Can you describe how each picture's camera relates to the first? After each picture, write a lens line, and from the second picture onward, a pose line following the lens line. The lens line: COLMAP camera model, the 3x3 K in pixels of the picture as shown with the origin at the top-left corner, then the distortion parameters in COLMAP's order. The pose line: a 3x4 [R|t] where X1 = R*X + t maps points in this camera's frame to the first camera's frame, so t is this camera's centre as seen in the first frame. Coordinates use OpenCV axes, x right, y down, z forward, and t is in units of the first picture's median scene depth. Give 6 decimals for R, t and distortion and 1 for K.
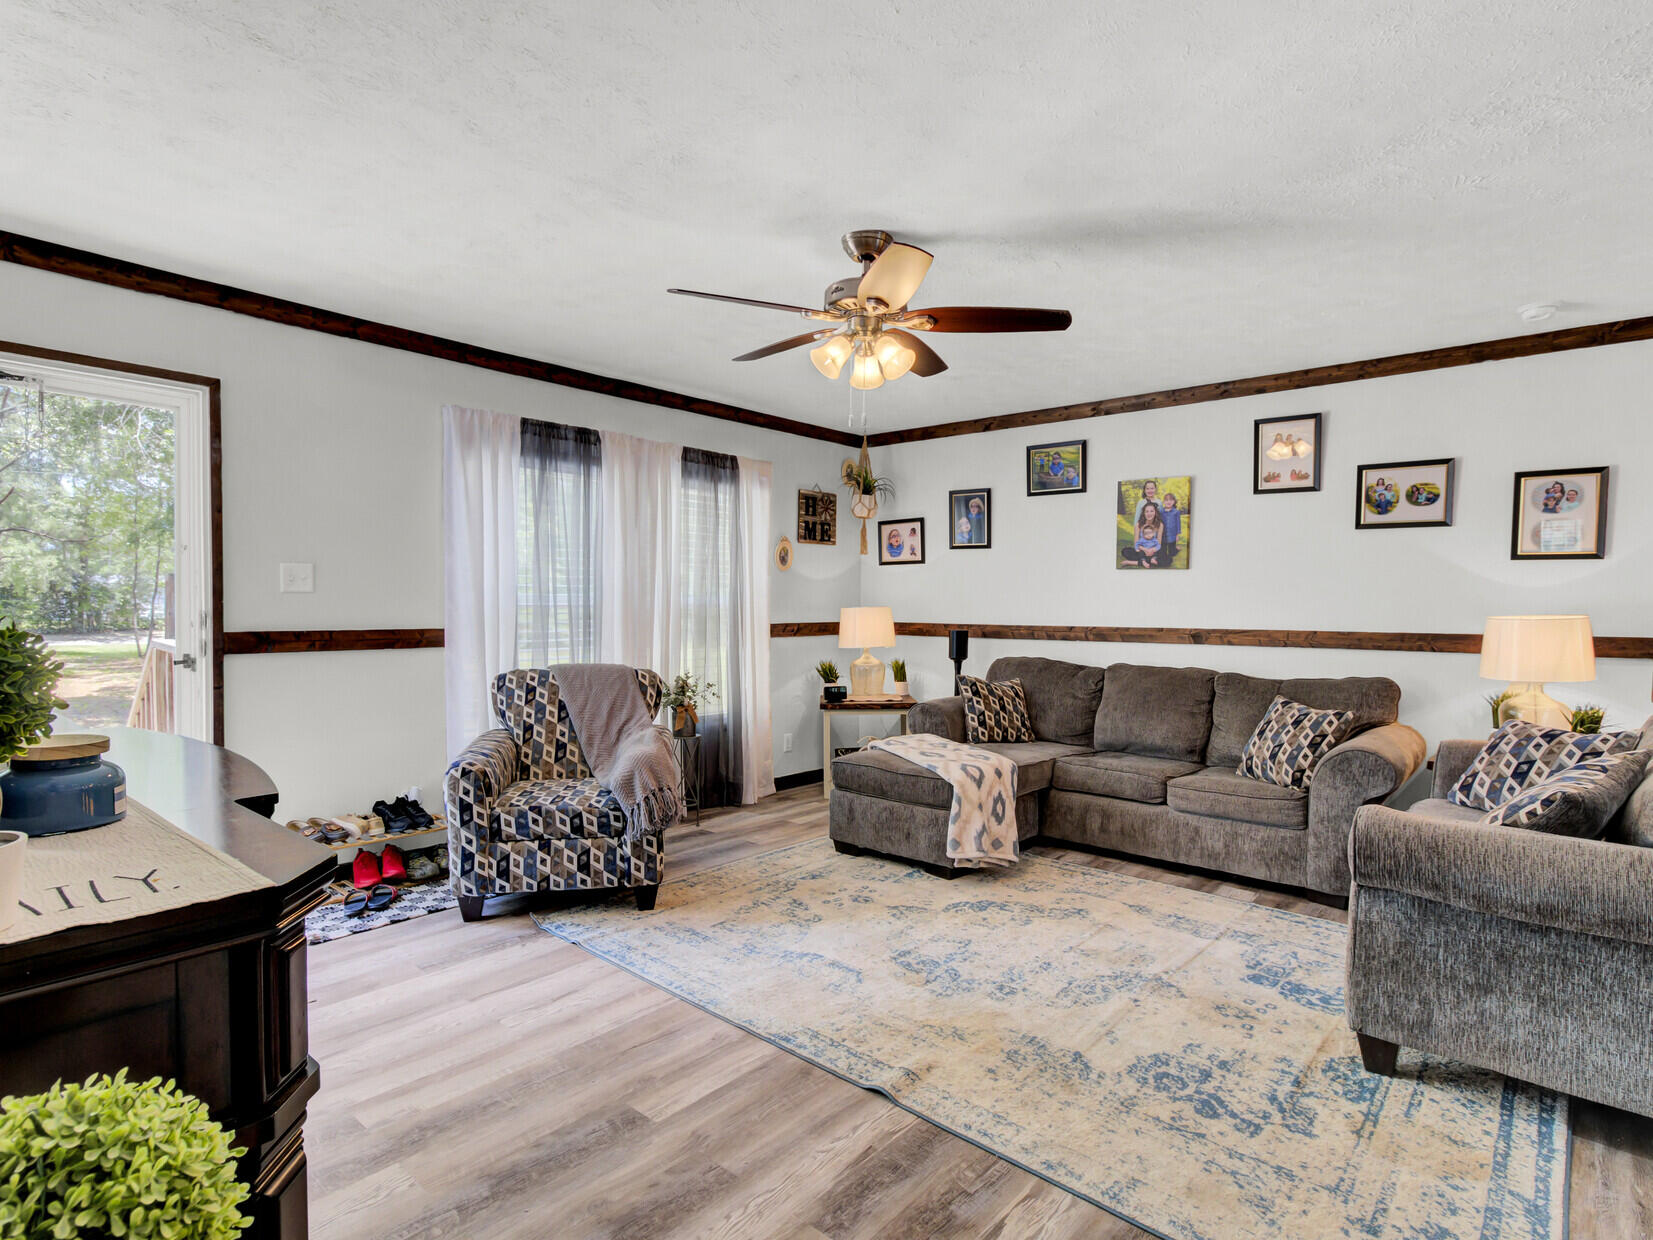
lens RADIAL K [[881.3, 0, 830.7], [0, 881.3, 627.6], [0, 0, 1]] dist [-0.004264, 0.016066]
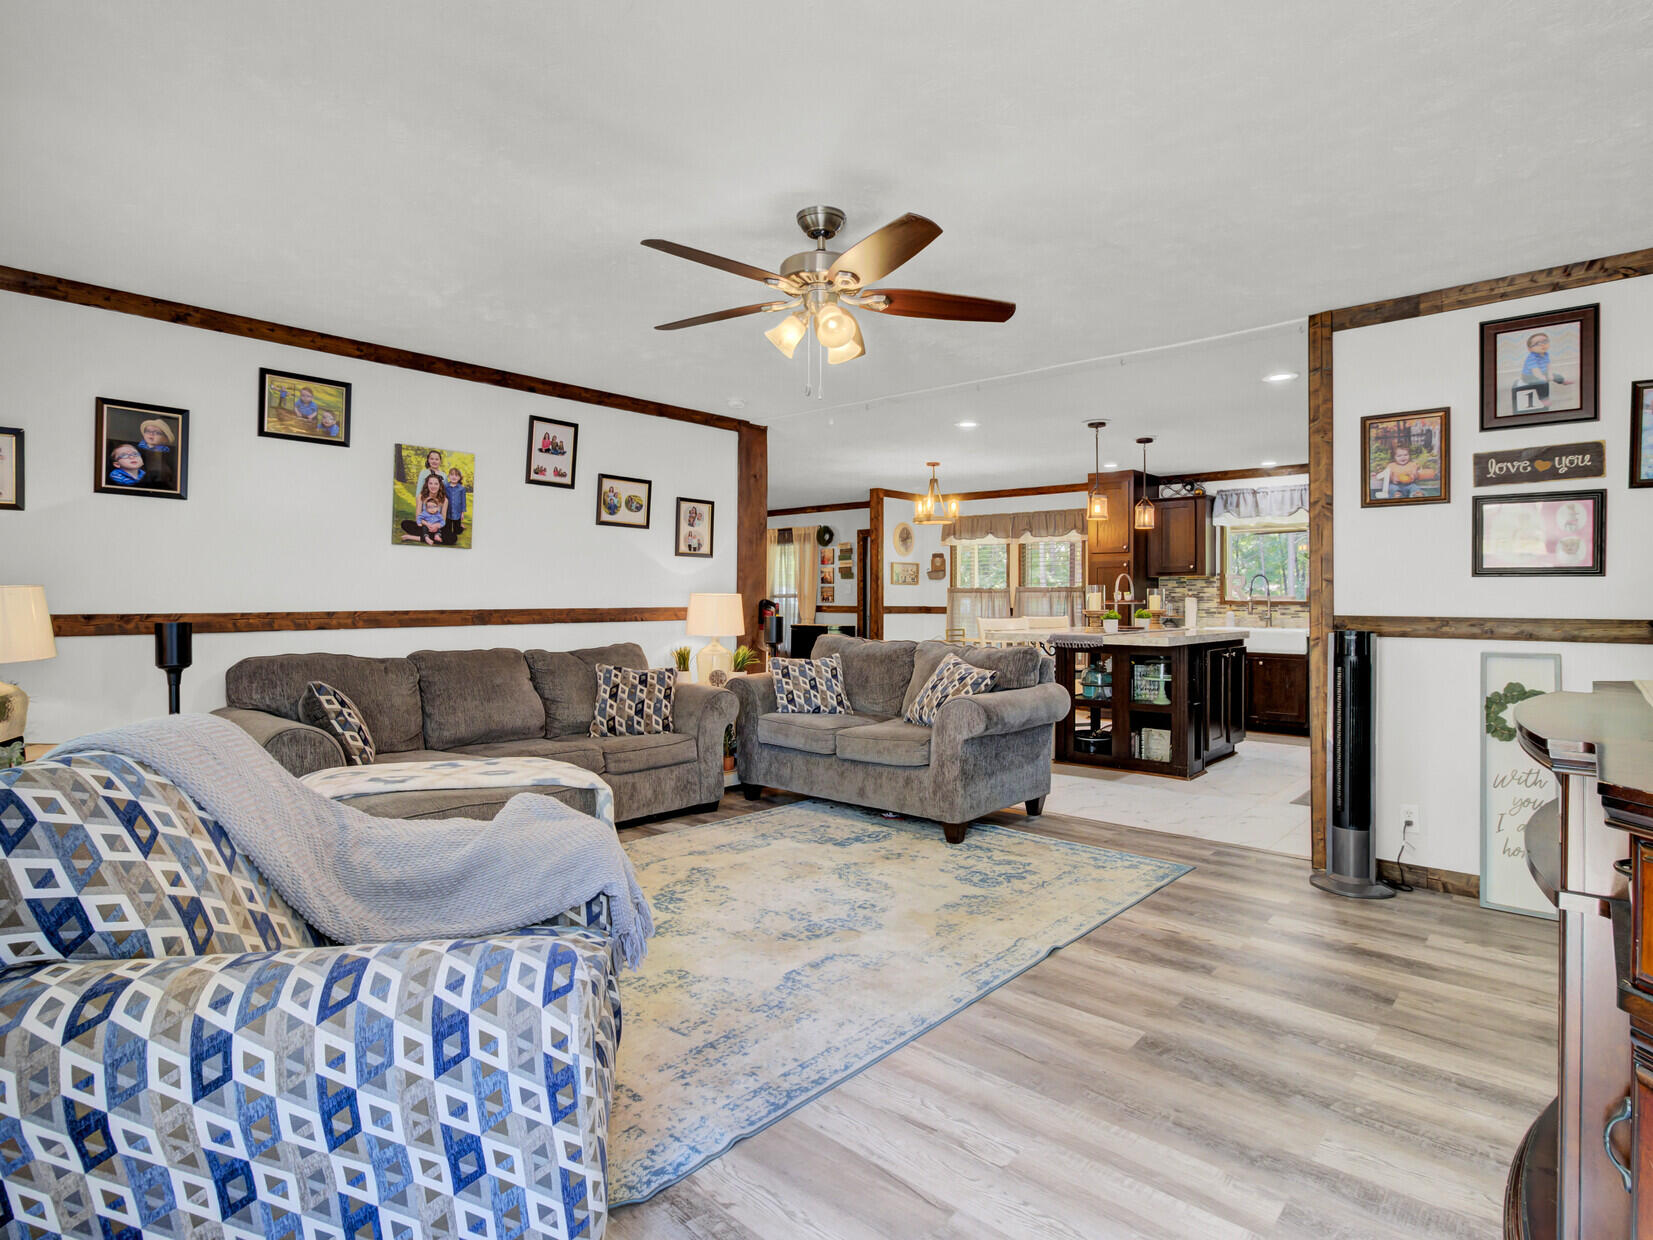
lens RADIAL K [[881.3, 0, 848.8], [0, 881.3, 585.8], [0, 0, 1]] dist [-0.004264, 0.016066]
pose [[-0.005918, 0.006935, 0.999958, -0.626886], [0.026743, 0.999619, -0.006774, -0.008207], [-0.999625, 0.026702, -0.006101, 0.644864]]
